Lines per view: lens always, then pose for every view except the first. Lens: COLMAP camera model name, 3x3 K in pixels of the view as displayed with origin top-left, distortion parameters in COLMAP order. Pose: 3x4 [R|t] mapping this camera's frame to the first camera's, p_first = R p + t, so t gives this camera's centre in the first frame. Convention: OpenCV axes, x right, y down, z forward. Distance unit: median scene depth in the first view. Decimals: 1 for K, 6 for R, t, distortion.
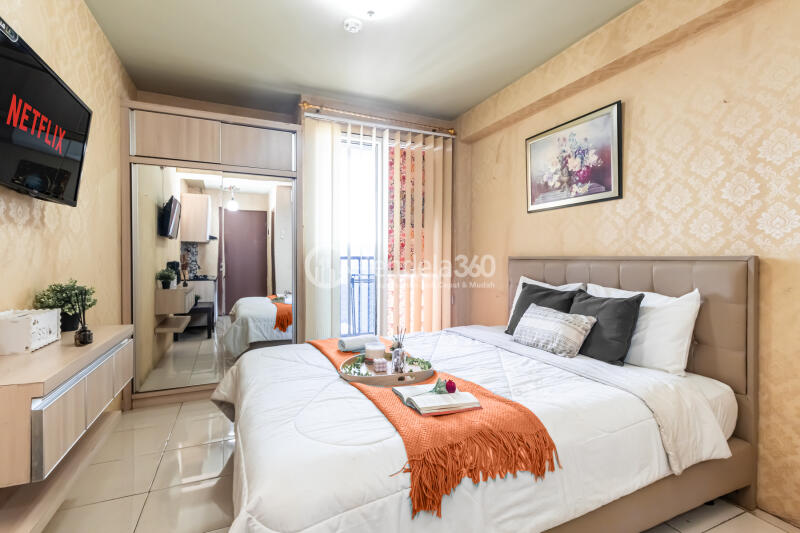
lens RADIAL K [[367.0, 0, 426.1], [0, 367.0, 265.5], [0, 0, 1]] dist [0.002877, 0.000494]
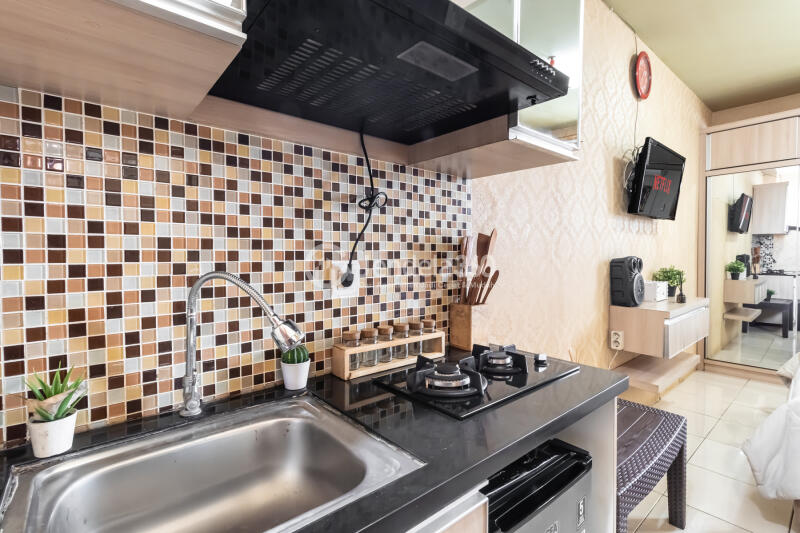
lens RADIAL K [[380.1, 0, 400.6], [0, 380.1, 261.5], [0, 0, 1]] dist [0.000121, -0.000386]
pose [[0.229991, 0.013267, -0.973102, 0.241807], [-0.008567, 0.999896, 0.011608, 0.006762], [0.973155, 0.005667, 0.230081, -0.338203]]
